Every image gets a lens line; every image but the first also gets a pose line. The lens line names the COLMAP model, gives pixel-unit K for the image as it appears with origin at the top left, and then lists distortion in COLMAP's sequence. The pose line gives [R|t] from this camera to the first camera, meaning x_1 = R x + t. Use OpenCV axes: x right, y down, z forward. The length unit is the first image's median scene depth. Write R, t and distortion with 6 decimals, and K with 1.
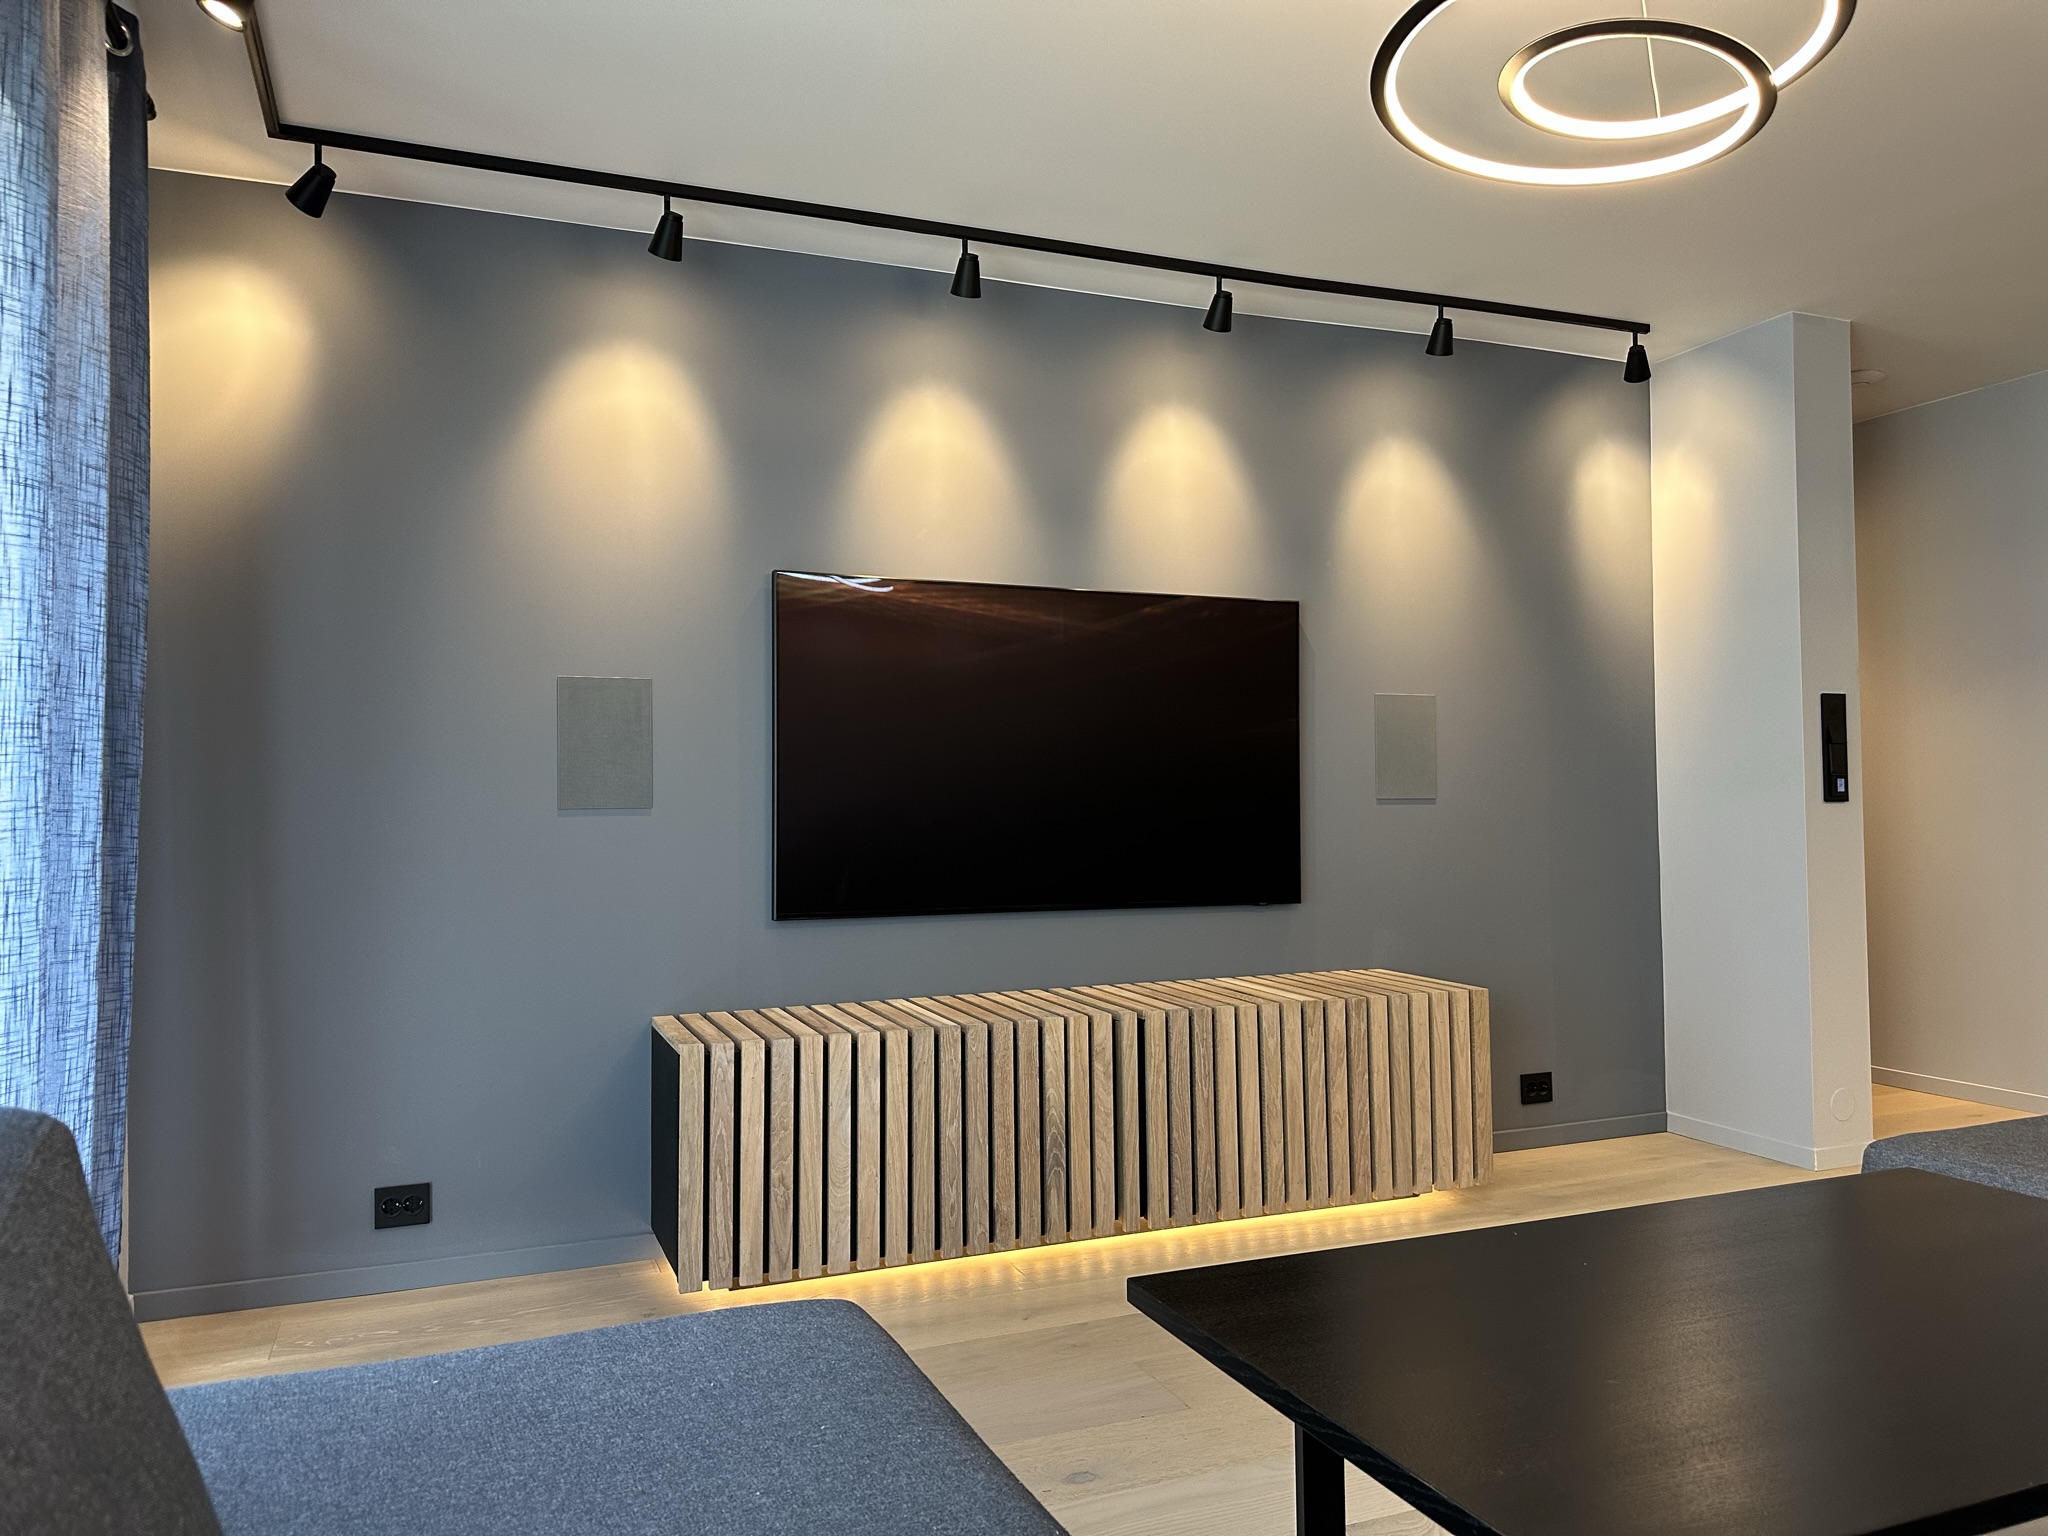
lens RADIAL K [[1442.1, 0, 1056.9], [0, 1442.1, 748.1], [0, 0, 1]] dist [0.073236, -0.083027]
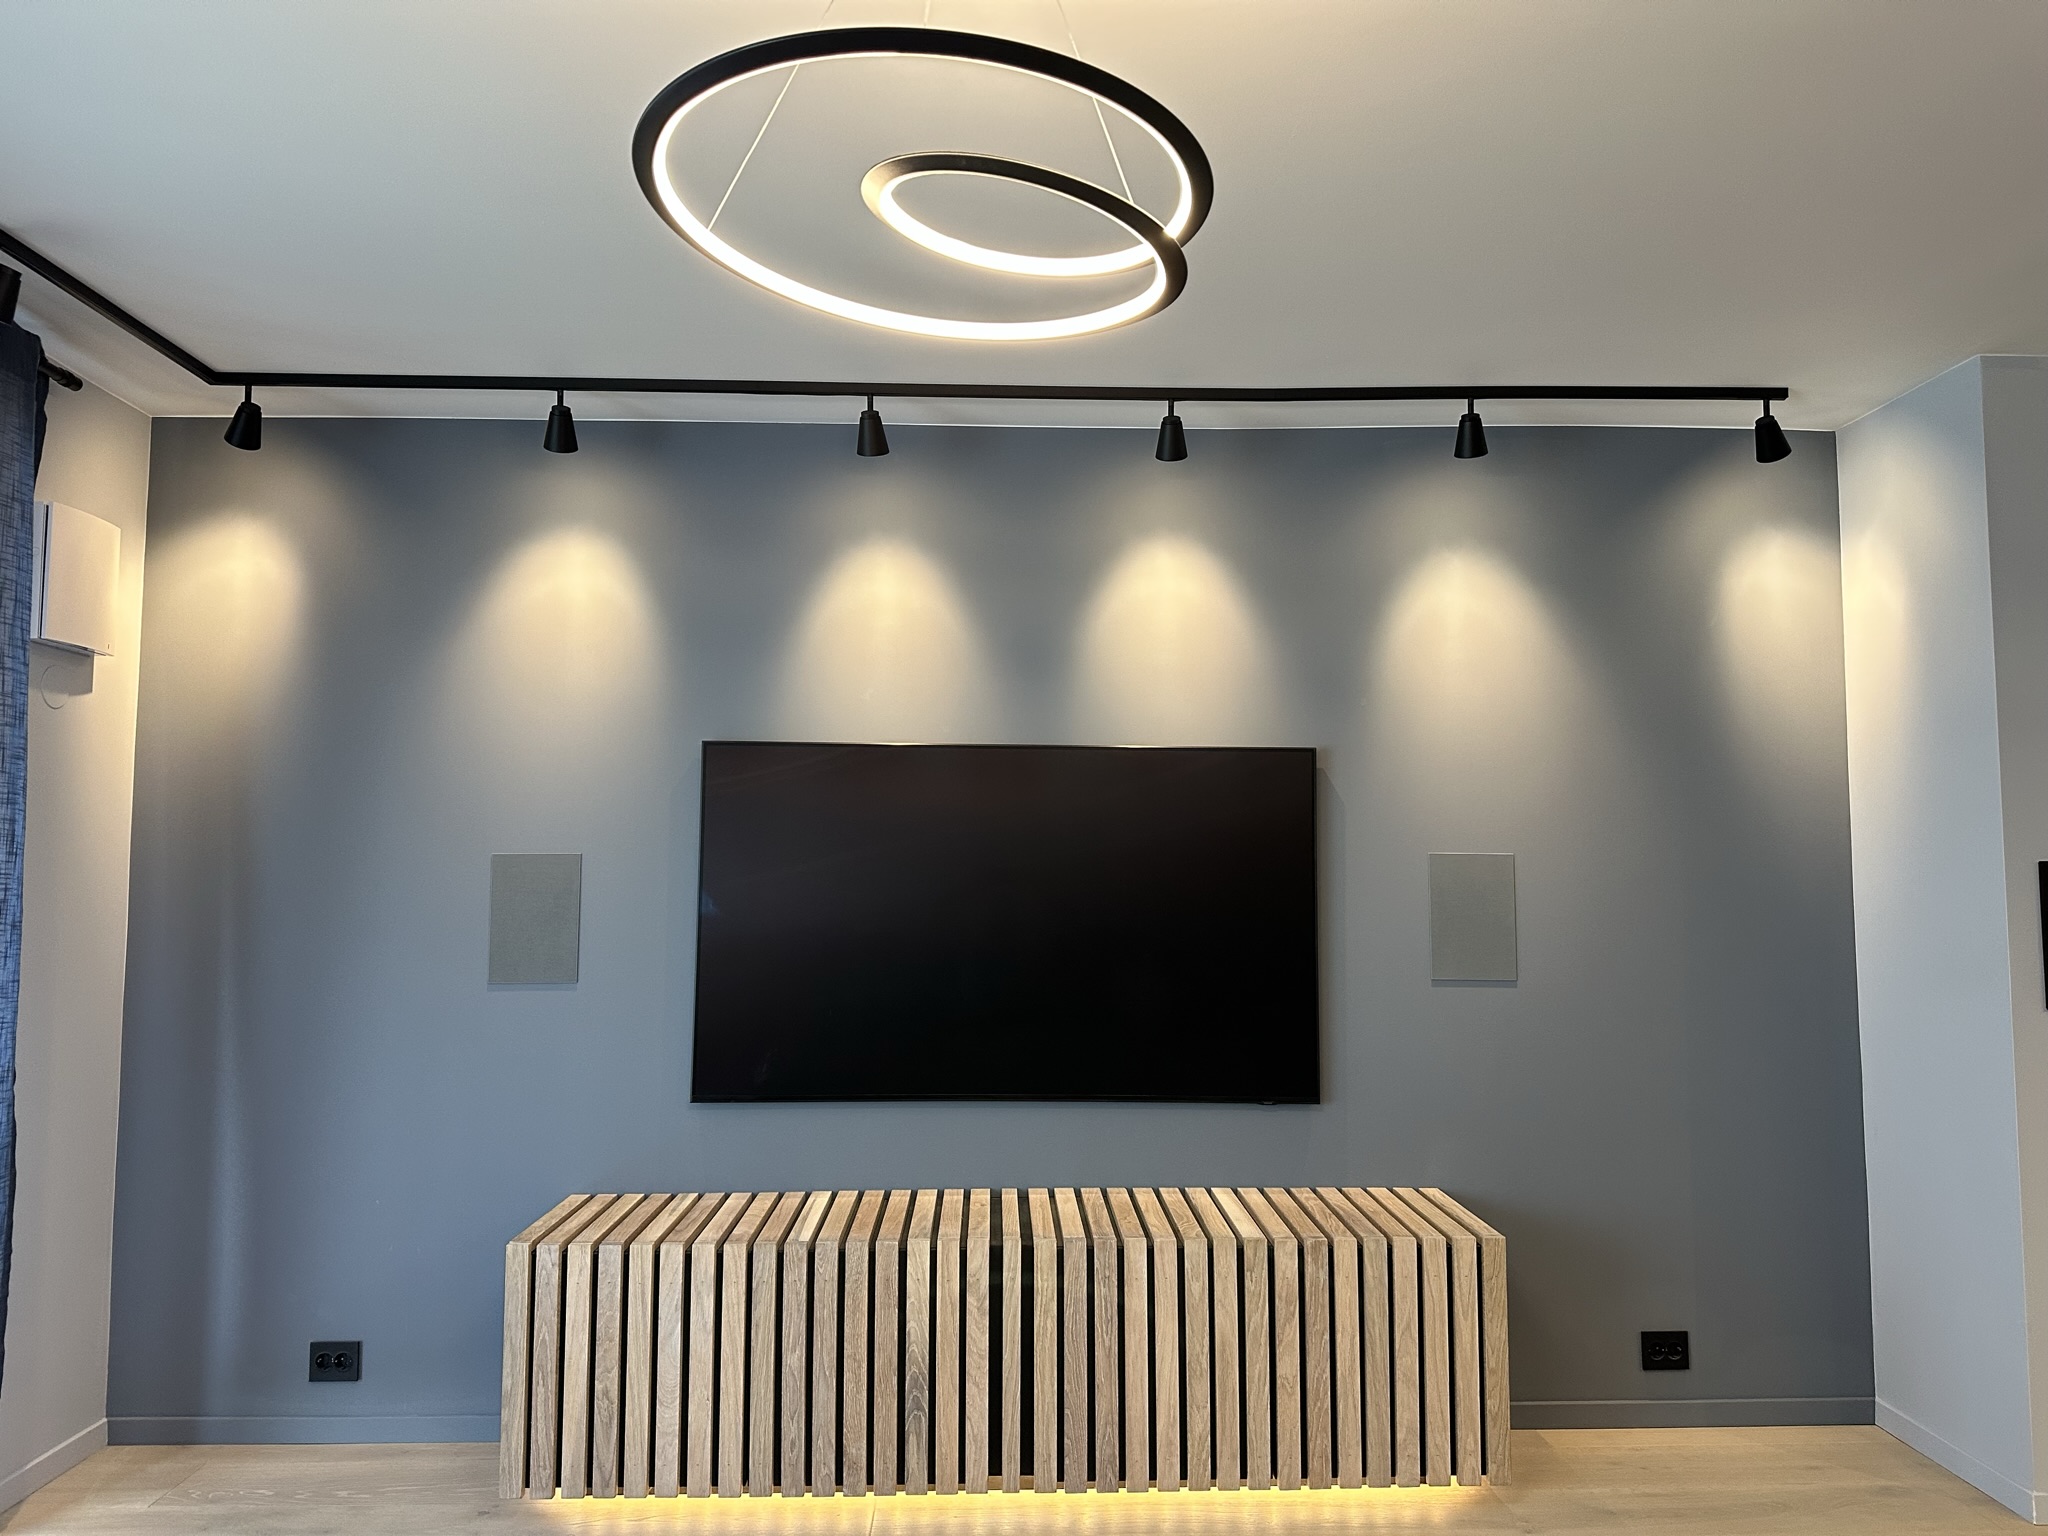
lens RADIAL K [[1442.1, 0, 1027.8], [0, 1442.1, 767.0], [0, 0, 1]] dist [0.073236, -0.083027]
pose [[0.937378, -0.011545, -0.348123, 0.352709], [0.001114, 0.999545, -0.030149, -0.075364], [0.348313, 0.027874, 0.936964, 0.151570]]
